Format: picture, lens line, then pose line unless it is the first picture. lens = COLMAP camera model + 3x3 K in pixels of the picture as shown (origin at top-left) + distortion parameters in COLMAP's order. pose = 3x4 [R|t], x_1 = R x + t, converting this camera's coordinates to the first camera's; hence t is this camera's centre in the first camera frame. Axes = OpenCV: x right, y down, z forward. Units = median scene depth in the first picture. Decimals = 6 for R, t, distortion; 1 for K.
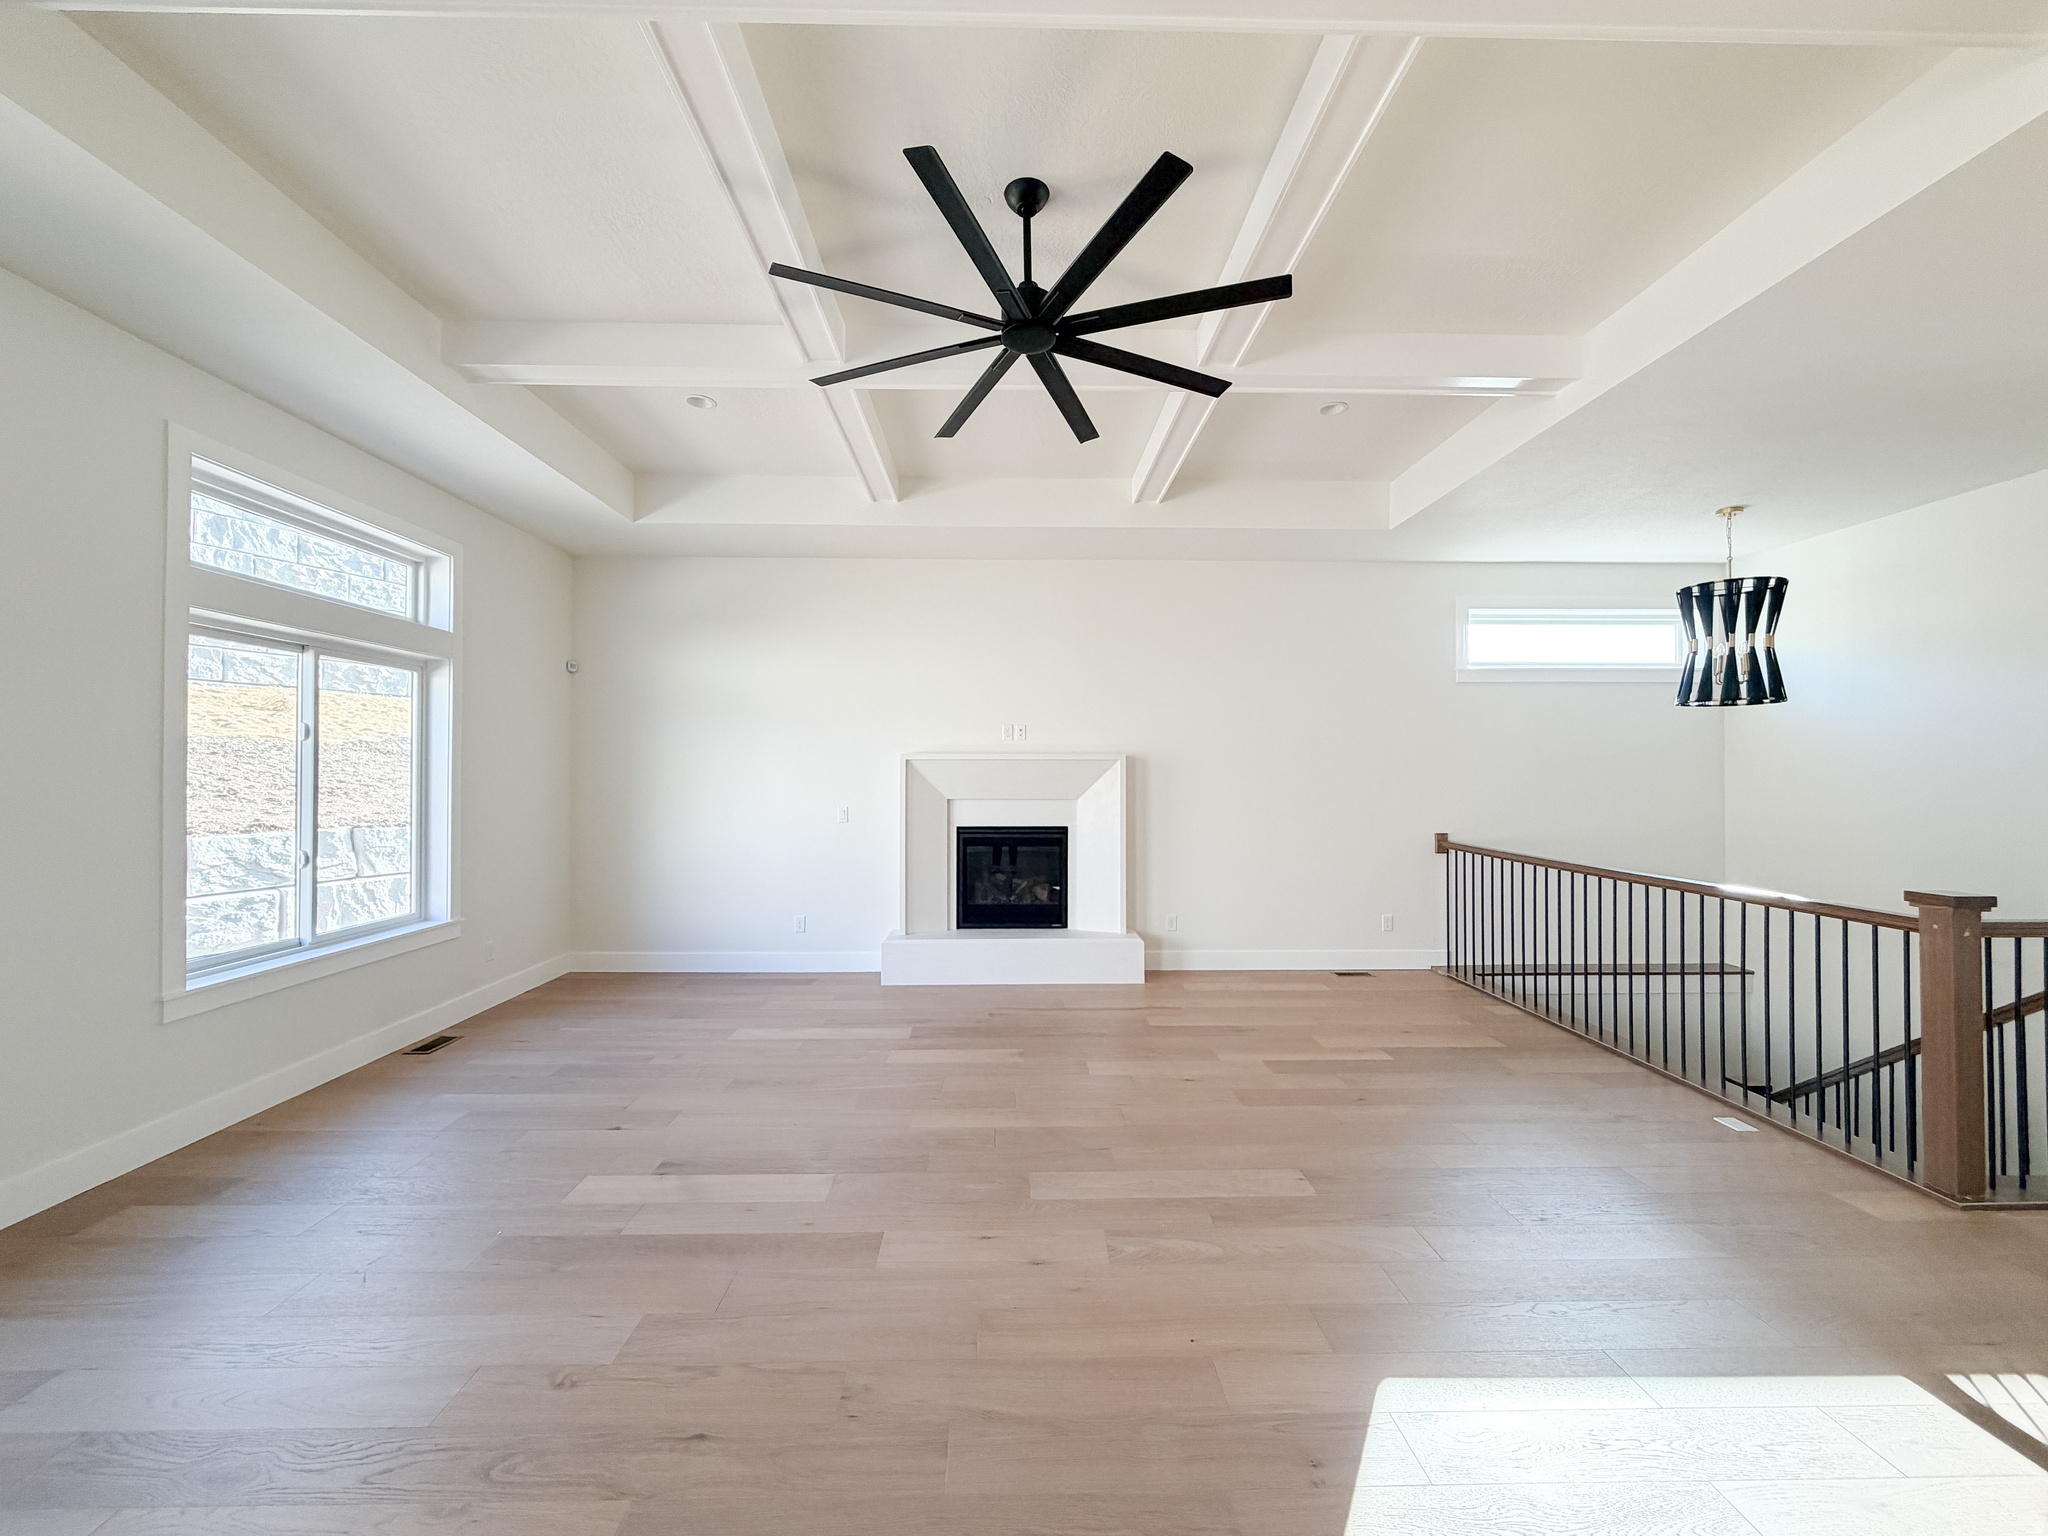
lens RADIAL K [[814.1, 0, 1022.5], [0, 814.1, 770.2], [0, 0, 1]] dist [-0.000117, 0.000880]
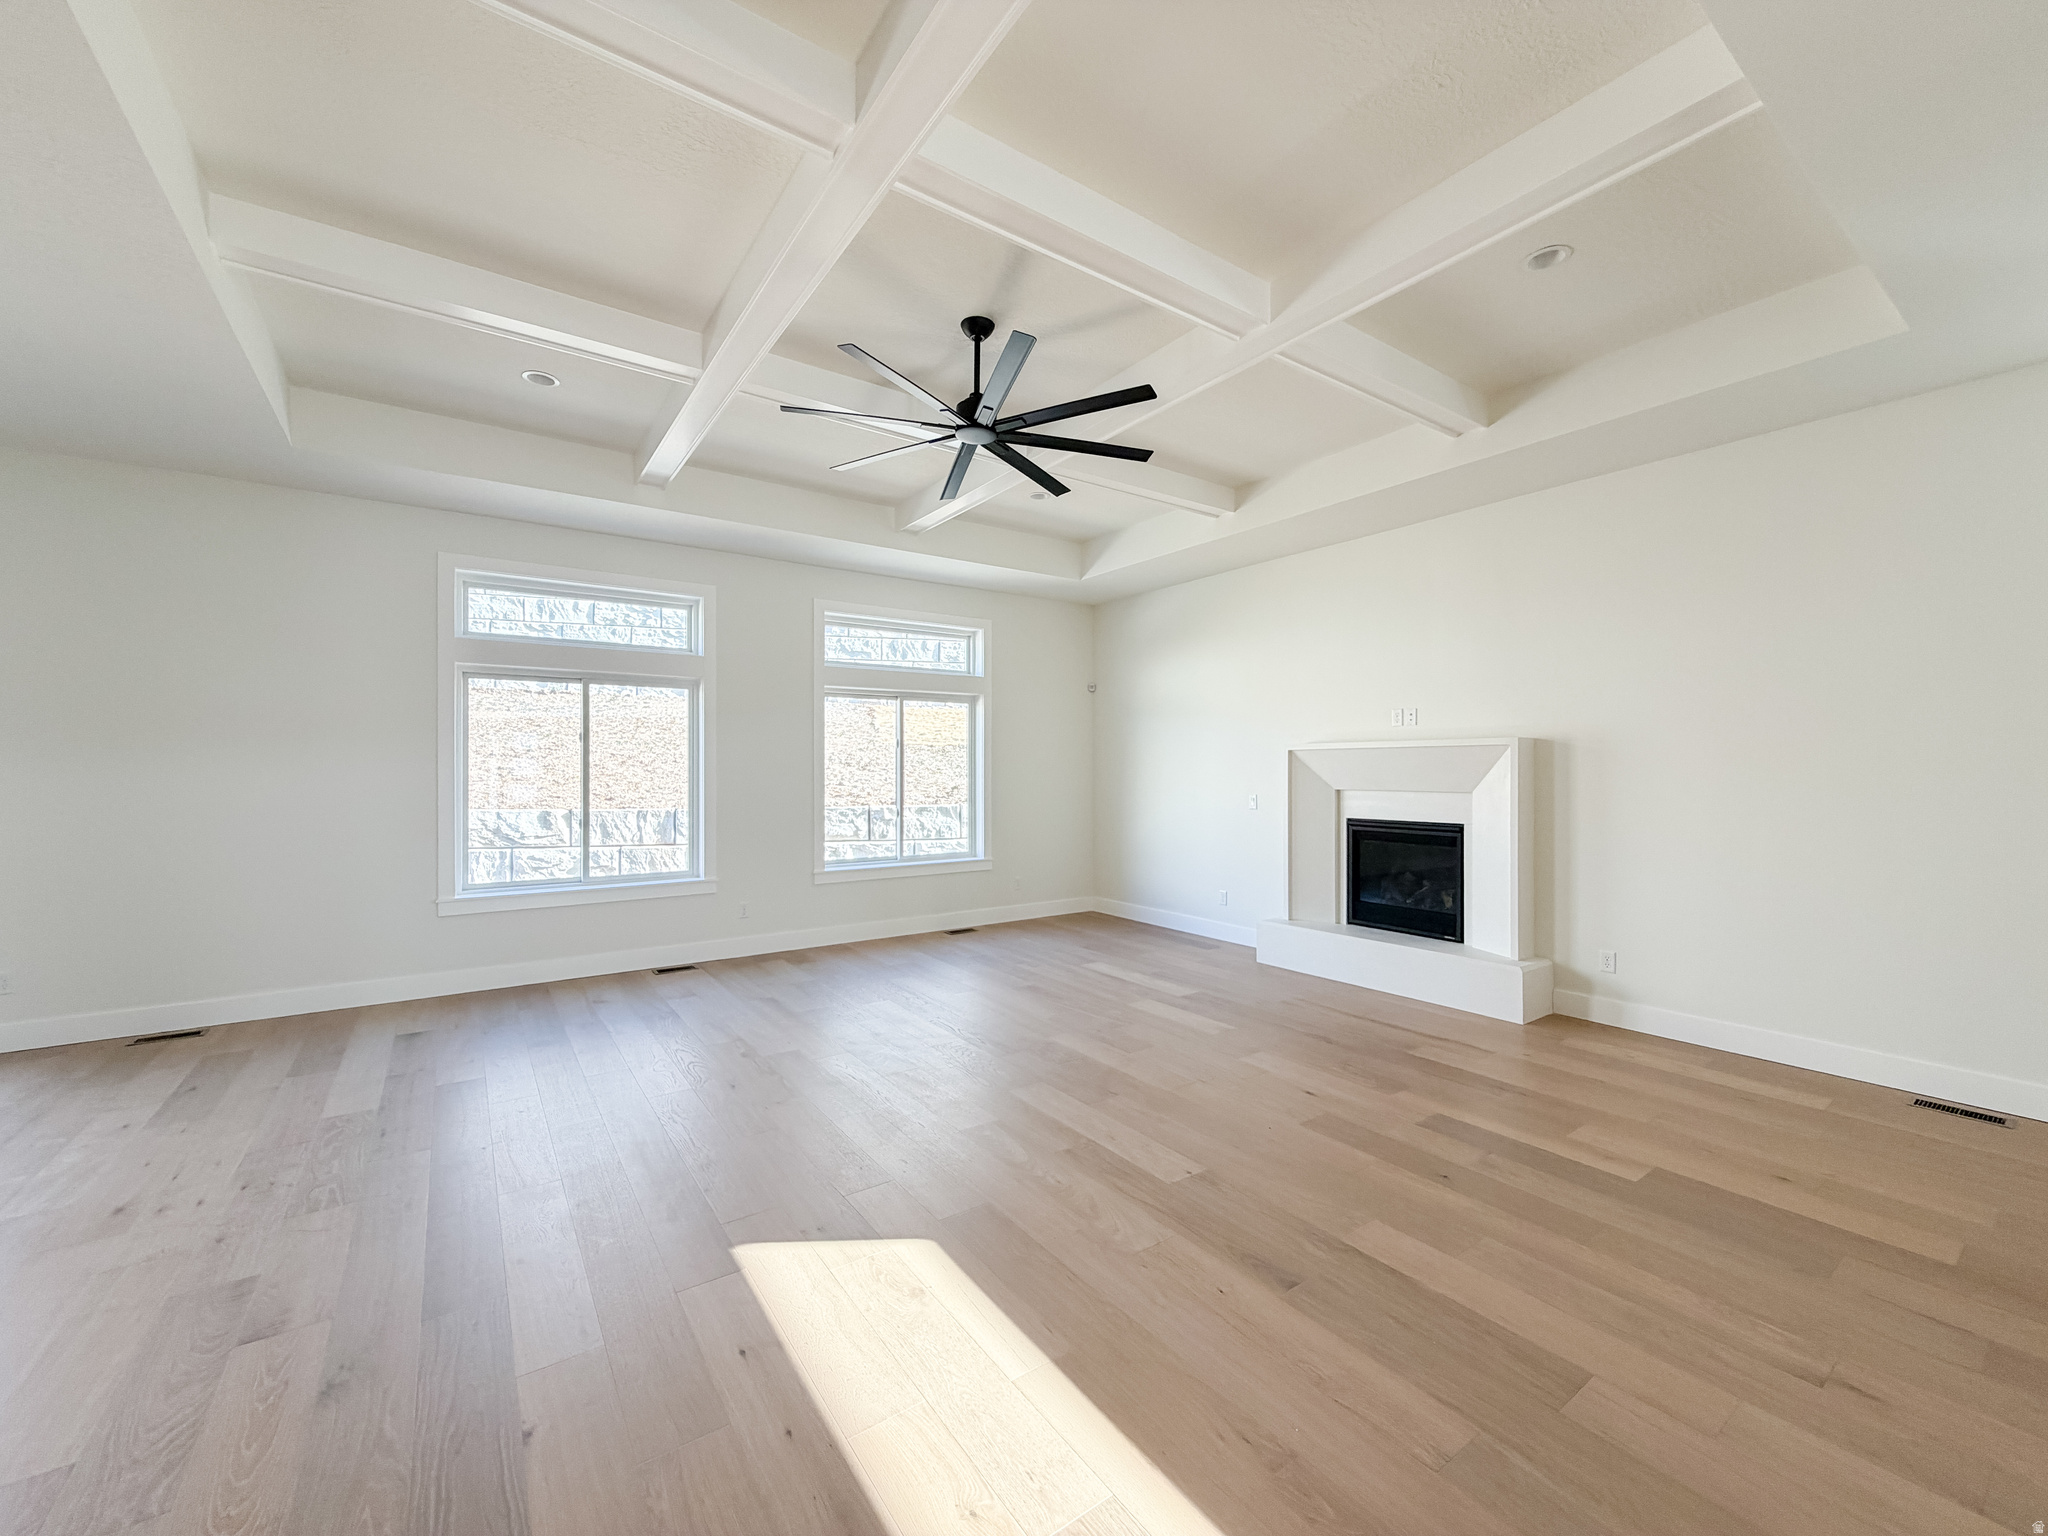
lens RADIAL K [[814.1, 0, 1022.1], [0, 814.1, 768.3], [0, 0, 1]] dist [-0.000117, 0.000880]
pose [[0.553737, -0.004299, -0.832680, 0.652789], [0.006890, 0.999976, -0.000581, 0.009882], [0.832663, -0.005416, 0.553754, 0.183439]]
